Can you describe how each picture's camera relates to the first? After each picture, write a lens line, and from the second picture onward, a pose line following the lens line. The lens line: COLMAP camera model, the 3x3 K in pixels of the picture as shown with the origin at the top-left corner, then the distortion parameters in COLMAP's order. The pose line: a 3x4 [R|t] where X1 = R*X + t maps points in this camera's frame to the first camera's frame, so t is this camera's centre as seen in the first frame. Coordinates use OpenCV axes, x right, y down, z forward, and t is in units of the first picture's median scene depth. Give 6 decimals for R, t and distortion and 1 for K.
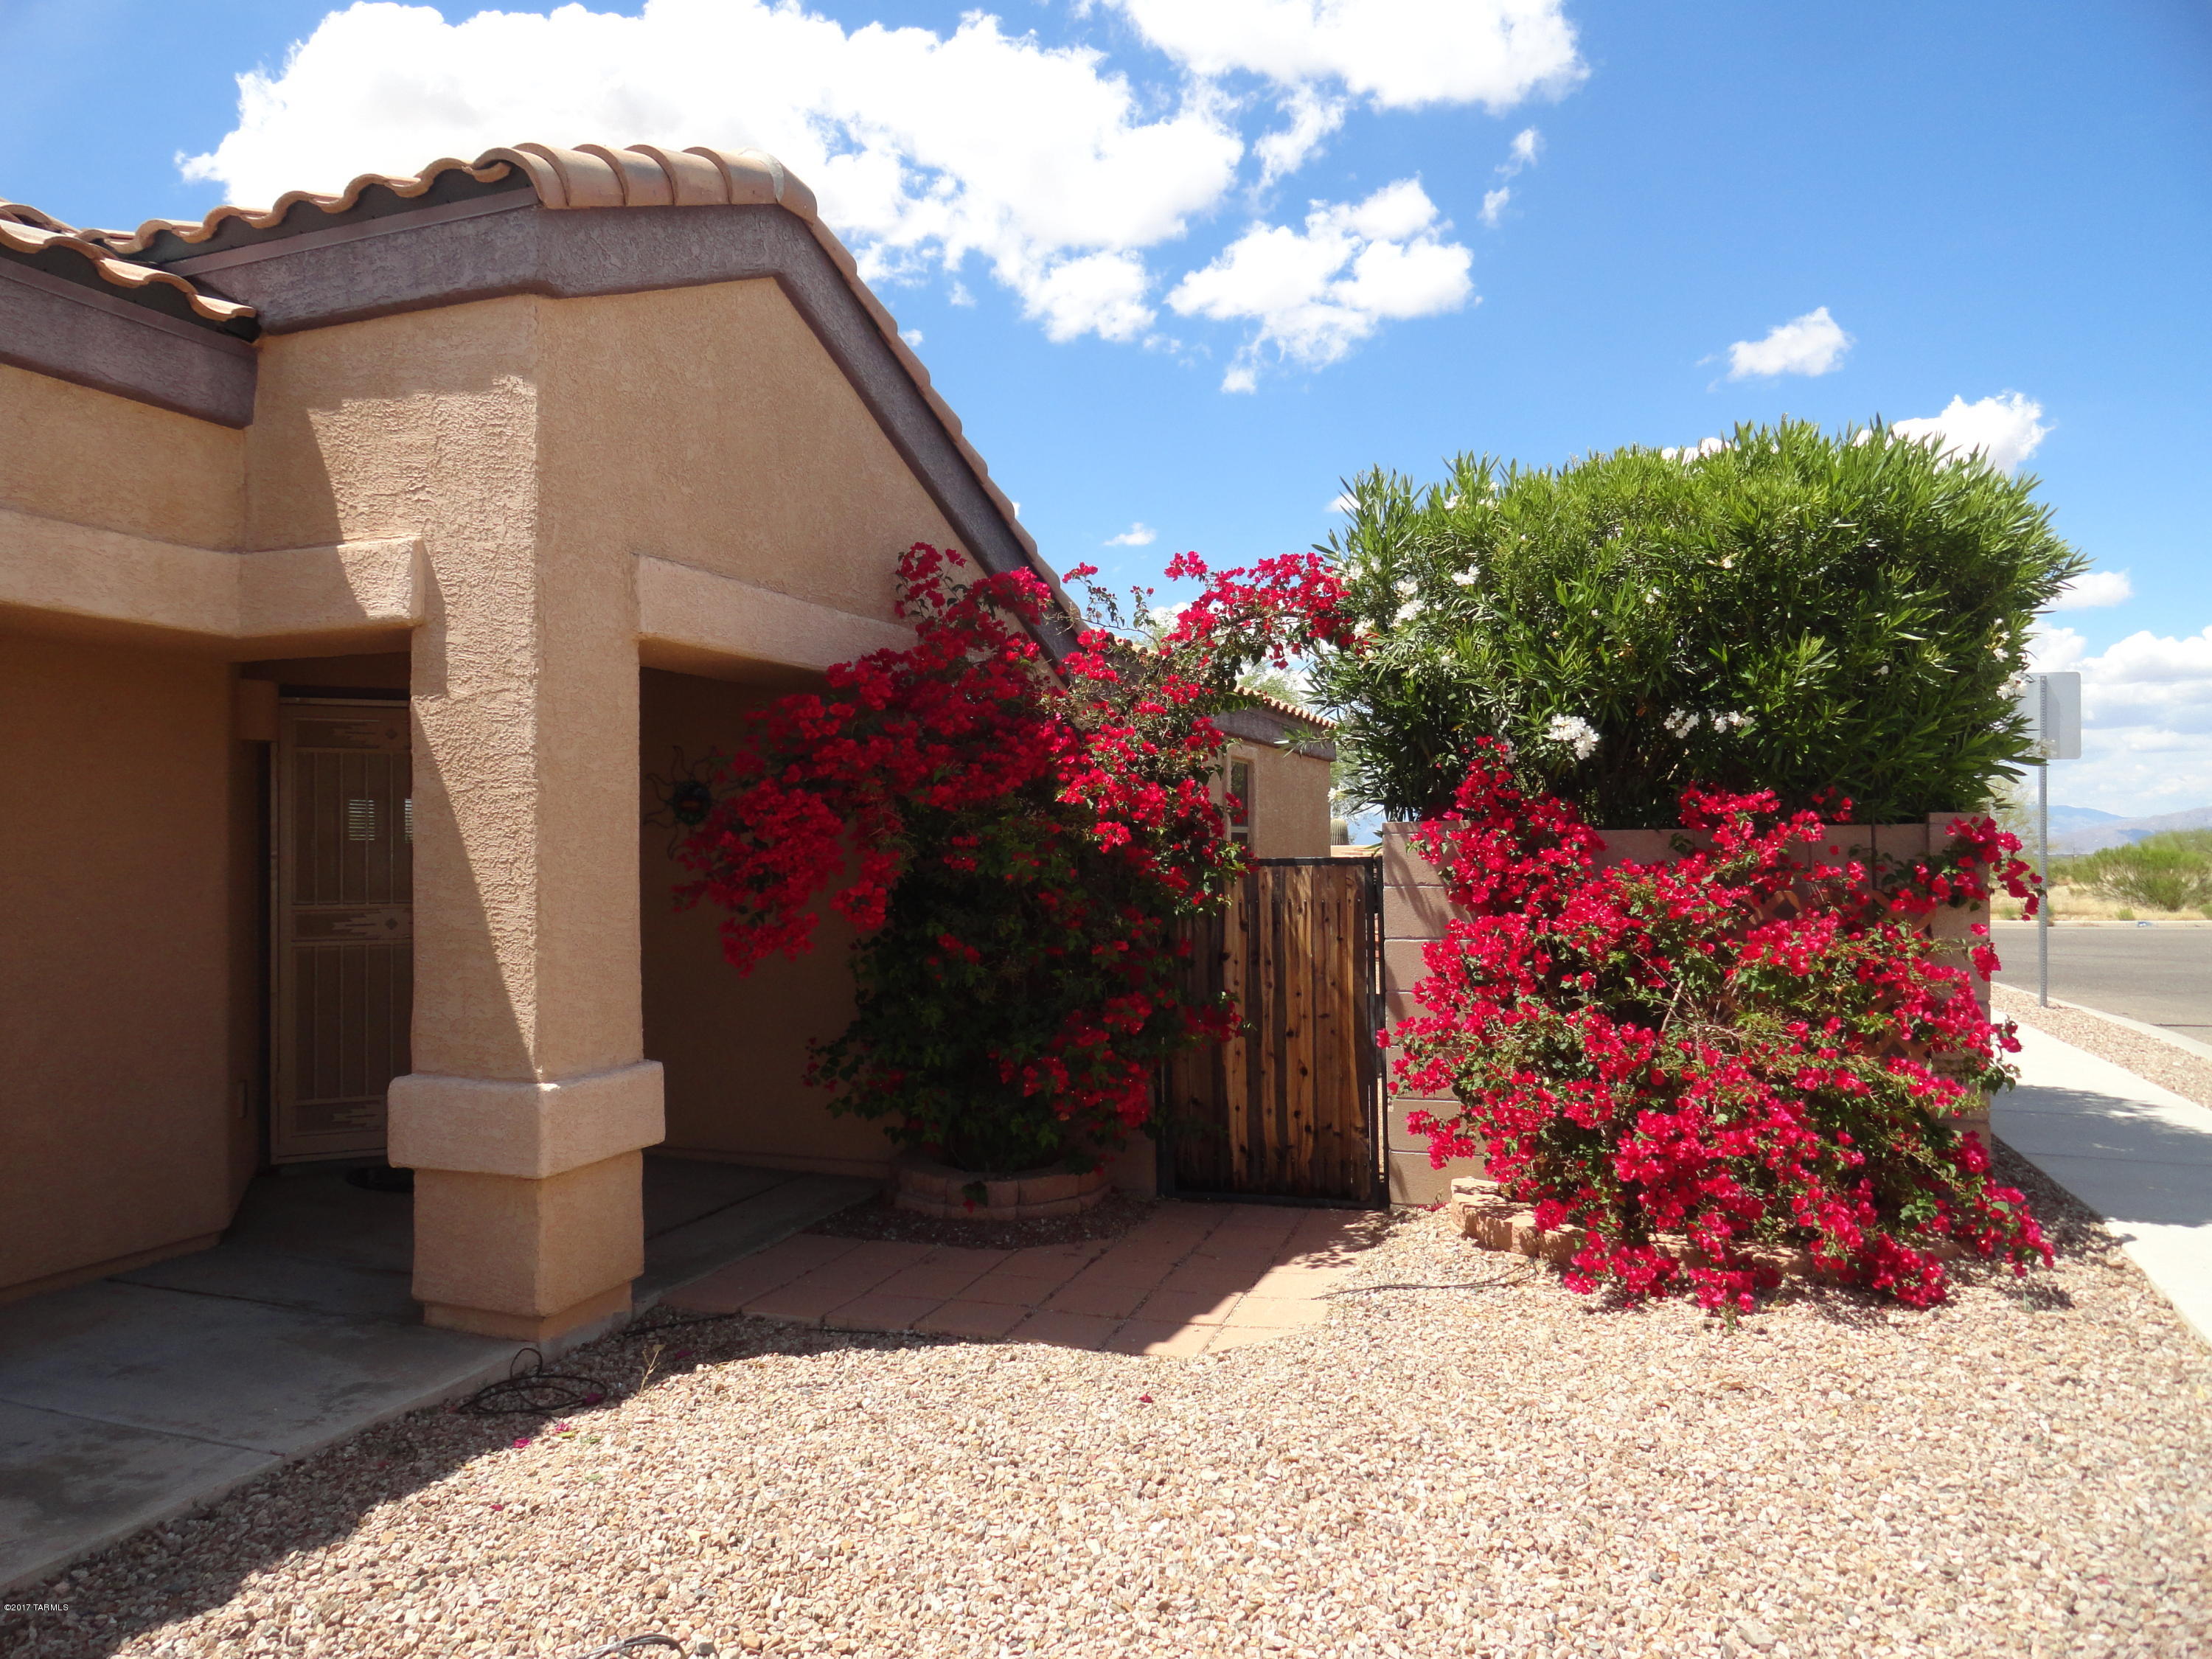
lens RADIAL K [[1522.7, 0, 1106.0], [0, 1522.7, 829.5], [0, 0, 1]] dist [-0.011651, -0.000760]
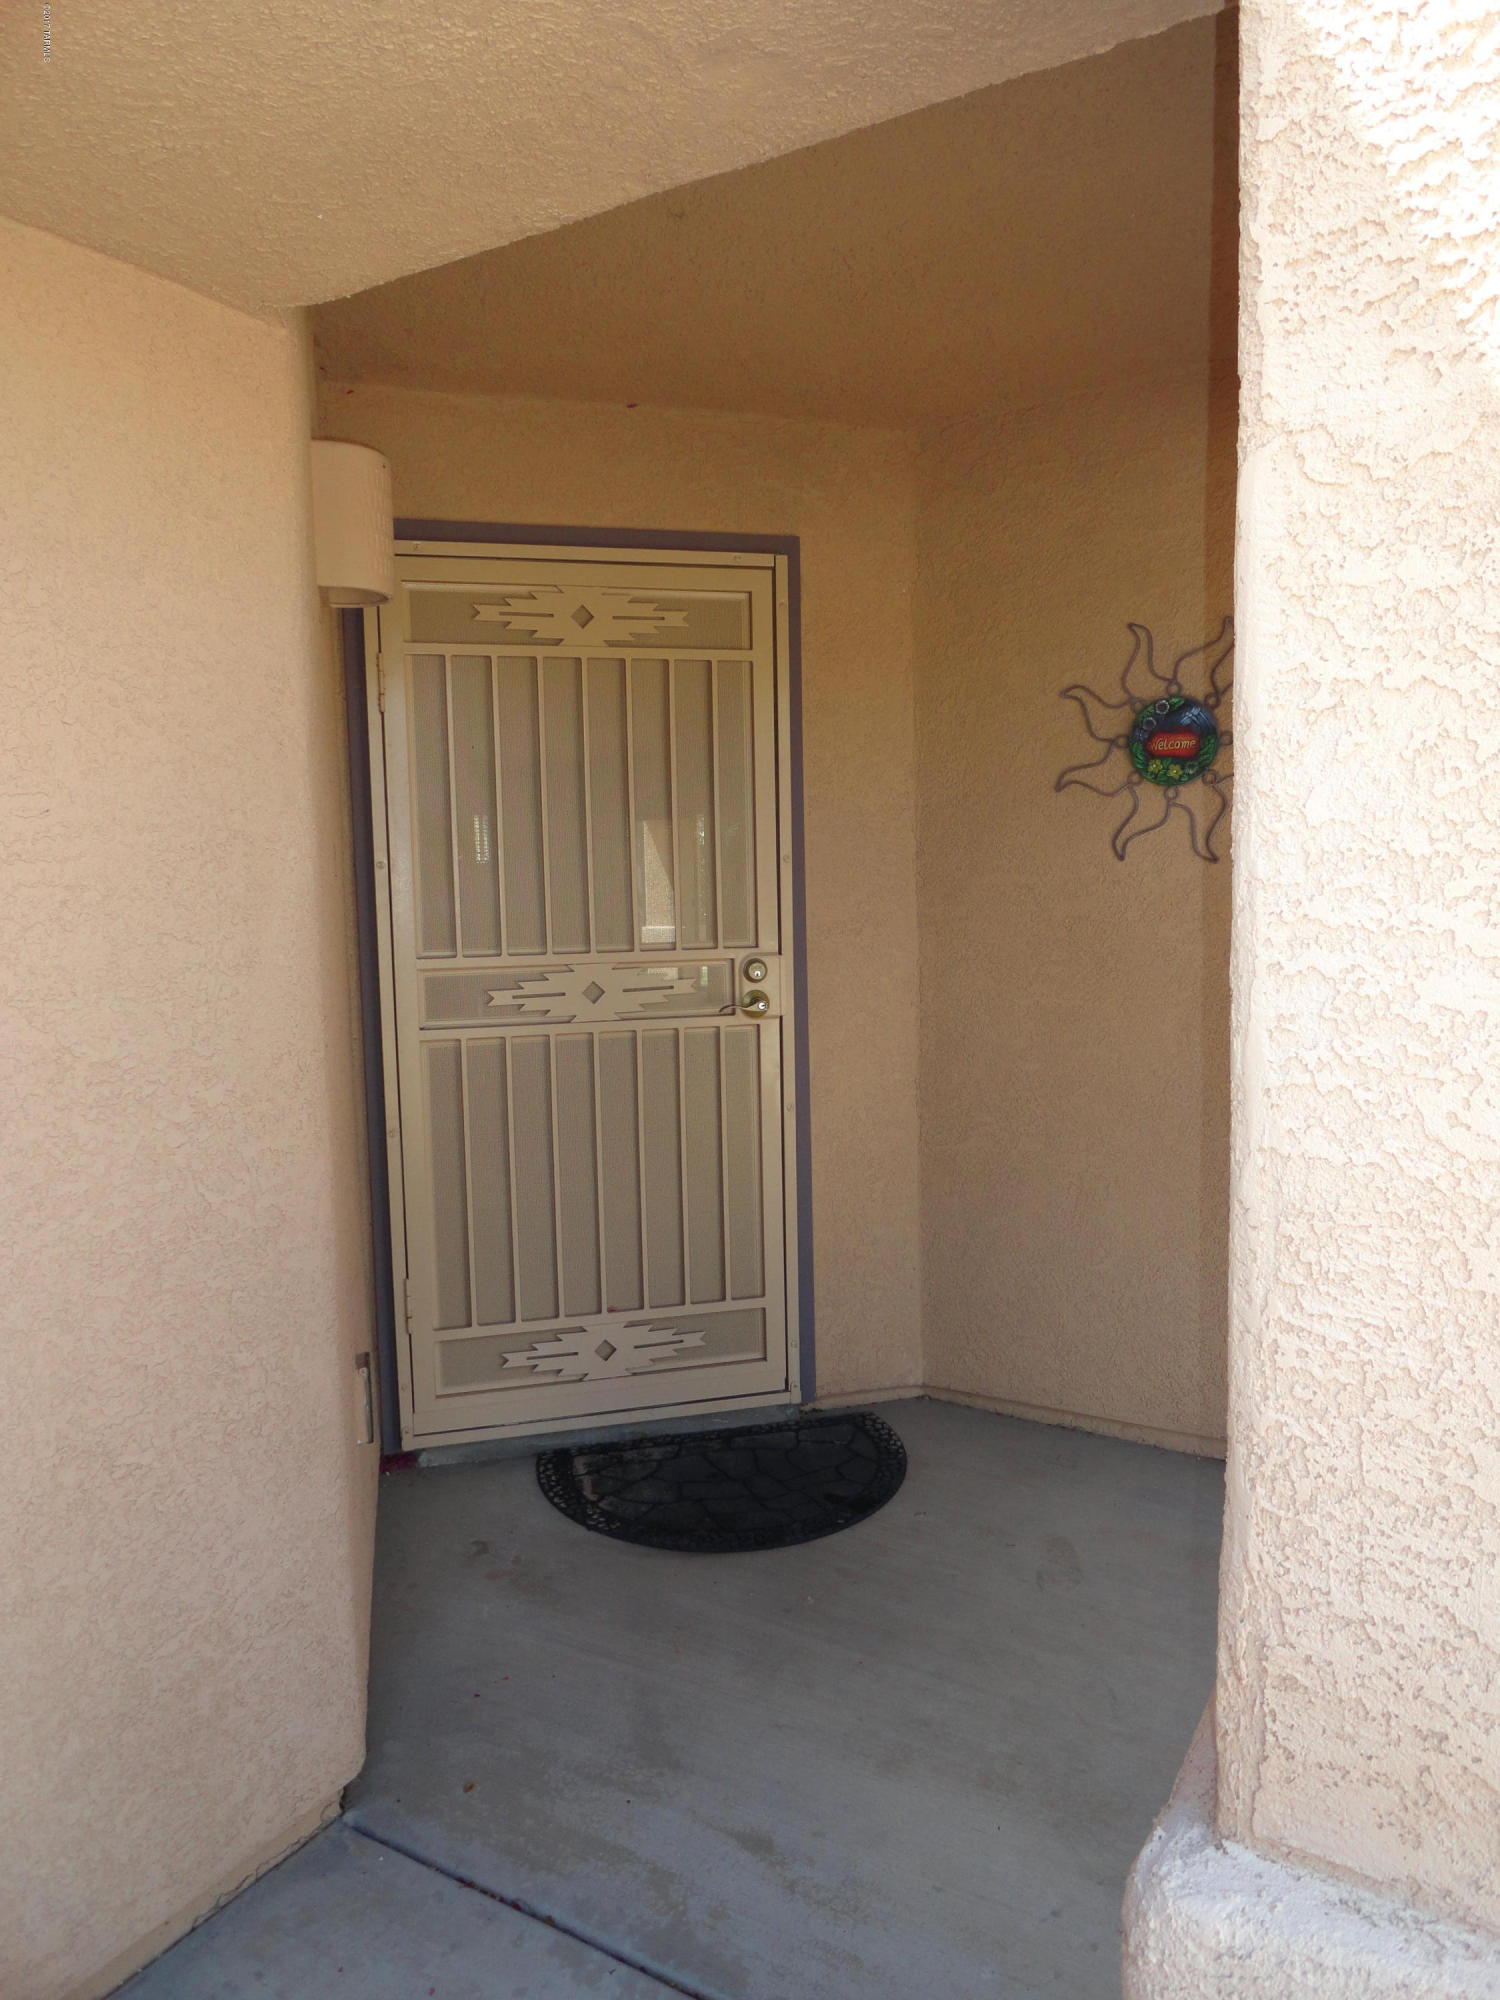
lens RADIAL K [[1376.8, 0, 750.0], [0, 1376.8, 1000.0], [0, 0, 1]] dist [-0.011651, -0.000760]
pose [[0.982278, 0.002234, -0.187415, -0.339220], [0.018427, 0.993933, 0.108432, 0.015462], [0.186520, -0.109964, 0.976278, 0.567614]]
